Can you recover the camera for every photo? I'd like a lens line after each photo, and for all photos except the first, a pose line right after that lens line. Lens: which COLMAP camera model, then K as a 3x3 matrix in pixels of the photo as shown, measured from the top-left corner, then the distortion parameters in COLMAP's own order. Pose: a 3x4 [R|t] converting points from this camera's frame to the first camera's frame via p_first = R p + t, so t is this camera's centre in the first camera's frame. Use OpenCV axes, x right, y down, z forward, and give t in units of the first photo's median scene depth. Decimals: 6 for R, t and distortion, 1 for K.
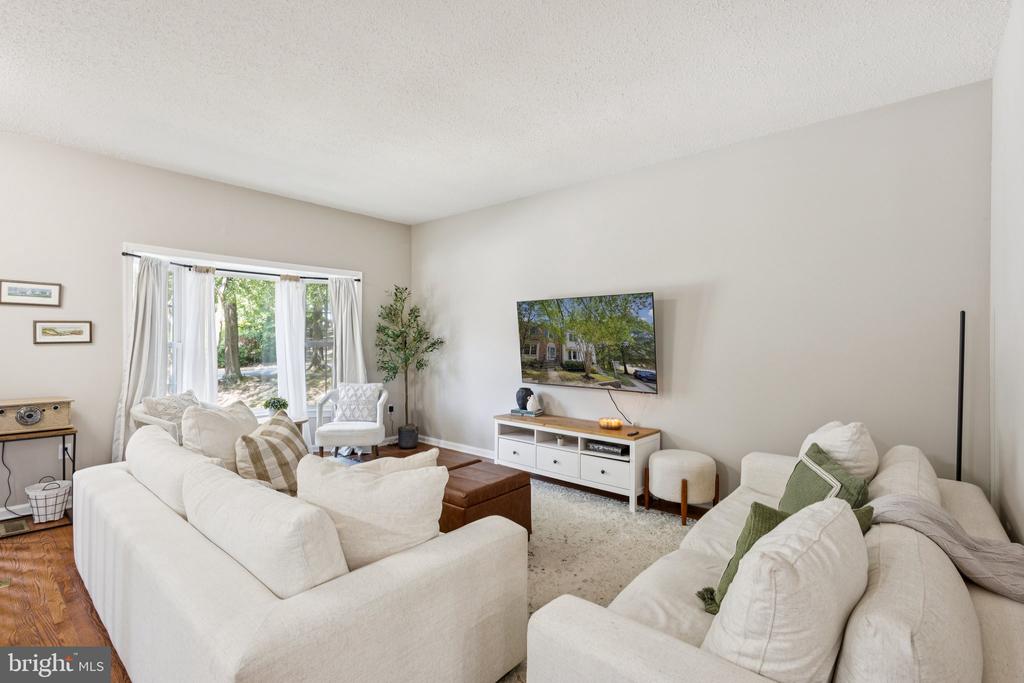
lens RADIAL K [[473.9, 0, 508.7], [0, 473.9, 335.4], [0, 0, 1]] dist [0.003473, -0.001851]
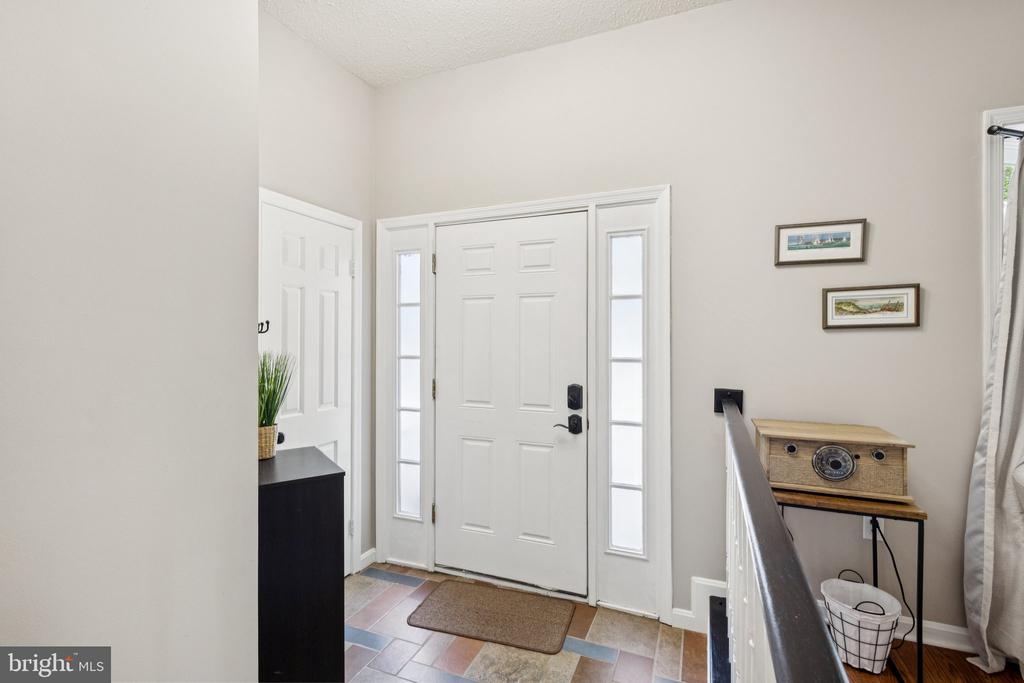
lens RADIAL K [[473.9, 0, 510.2], [0, 473.9, 336.4], [0, 0, 1]] dist [0.003473, -0.001851]
pose [[0.300269, -0.002155, -0.953852, -0.556345], [0.009297, 0.999957, 0.000667, 0.023205], [0.953809, -0.009068, 0.300276, 0.453371]]
